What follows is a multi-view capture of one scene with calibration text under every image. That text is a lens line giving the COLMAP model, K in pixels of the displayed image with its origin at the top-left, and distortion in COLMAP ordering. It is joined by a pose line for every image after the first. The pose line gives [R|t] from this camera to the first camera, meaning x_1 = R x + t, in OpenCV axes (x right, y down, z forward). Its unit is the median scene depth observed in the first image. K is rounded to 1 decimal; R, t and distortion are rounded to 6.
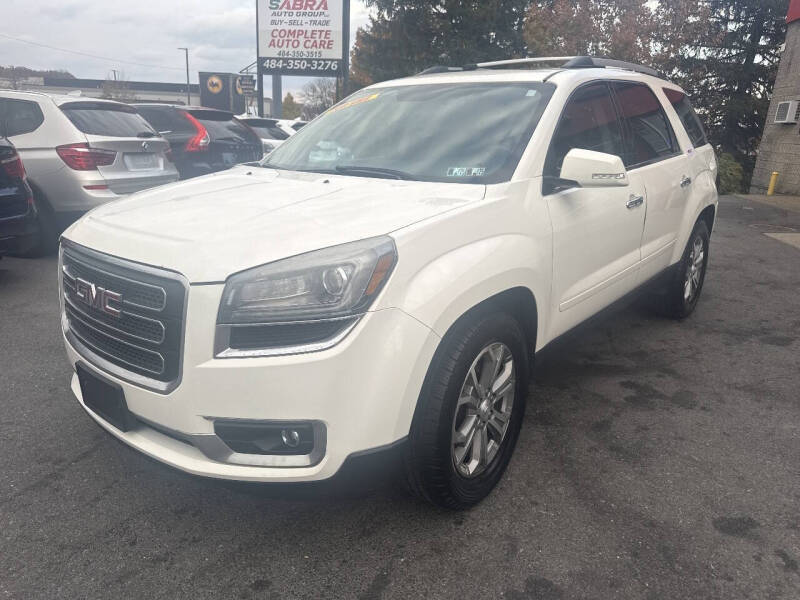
lens RADIAL K [[563.6, 0, 400.0], [0, 563.6, 300.0], [0, 0, 1]] dist [0.025526, -0.025280]
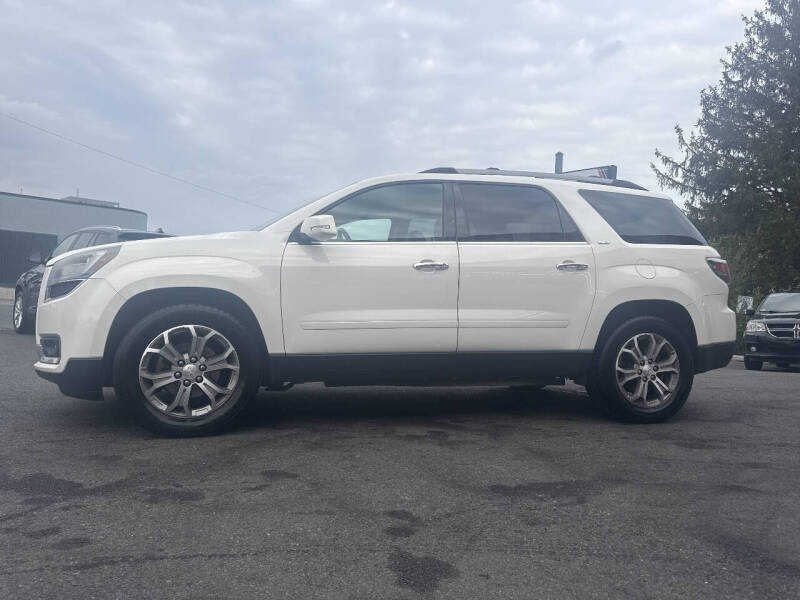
lens RADIAL K [[563.6, 0, 411.4], [0, 563.6, 305.8], [0, 0, 1]] dist [0.030428, -0.033566]
pose [[0.825199, 0.000517, -0.564842, 0.883389], [-0.178258, 0.949134, -0.259554, 0.188321], [0.535977, 0.314871, 0.783316, 0.058908]]
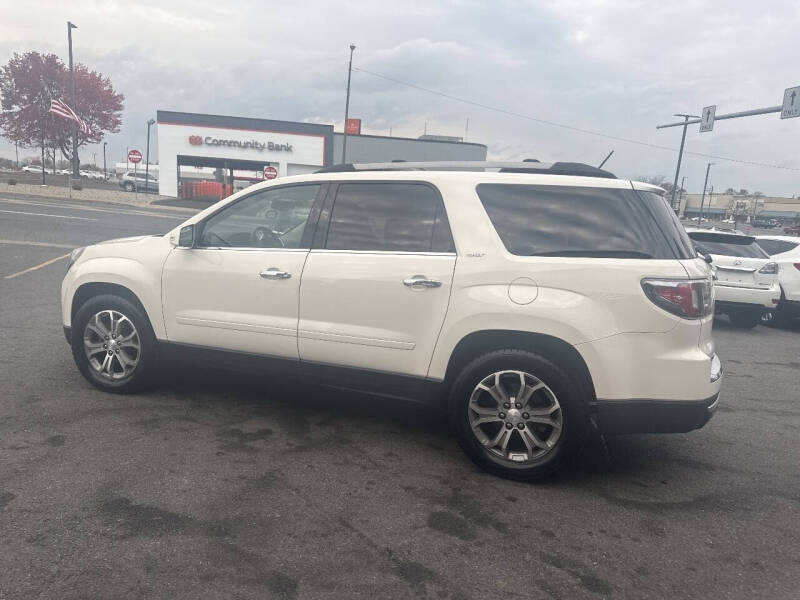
lens RADIAL K [[568.3, 0, 406.7], [0, 568.3, 300.9], [0, 0, 1]] dist [0.039480, -0.034397]
pose [[0.322536, 0.140914, -0.936010, 1.409134], [-0.328801, 0.943960, 0.028810, -0.209420], [0.887615, 0.298469, 0.350794, 0.703144]]
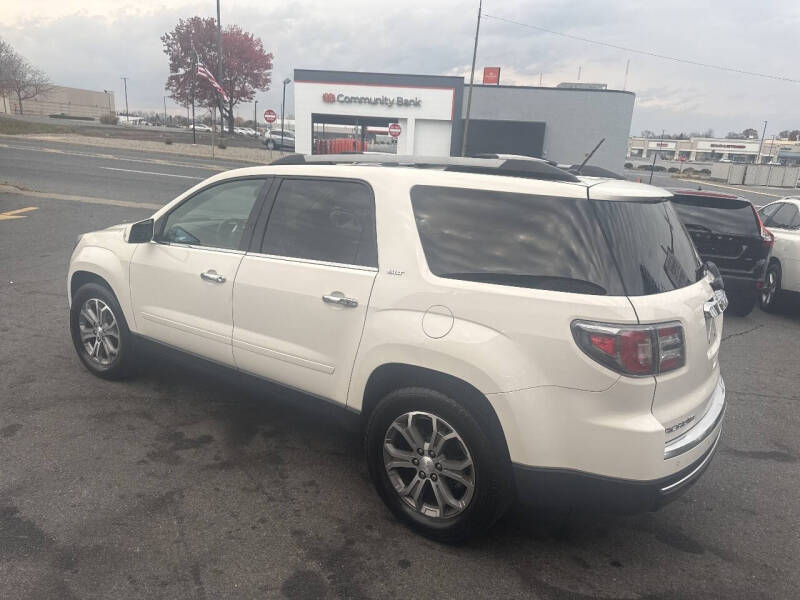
lens RADIAL K [[571.9, 0, 406.8], [0, 571.9, 300.4], [0, 0, 1]] dist [0.051440, -0.062024]
pose [[0.080973, 0.224160, -0.971183, 1.345180], [-0.346945, 0.919785, 0.183370, -0.406170], [0.934384, 0.322099, 0.152249, 1.013351]]
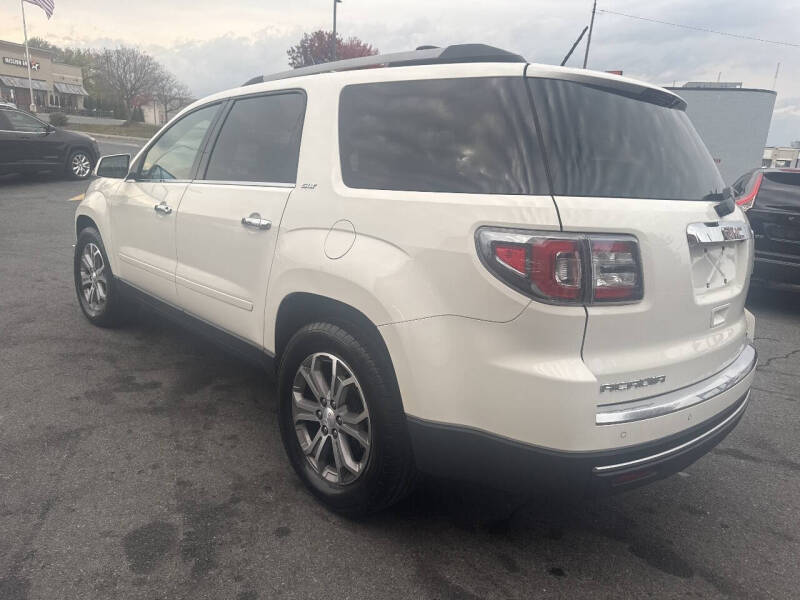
lens RADIAL K [[571.7, 0, 400.0], [0, 571.7, 300.0], [0, 0, 1]] dist [0.067360, -0.082404]
pose [[-0.125471, 0.203029, -0.971101, 1.226494], [-0.356380, 0.904278, 0.235104, -0.365753], [0.925878, 0.375580, -0.041105, 1.281940]]
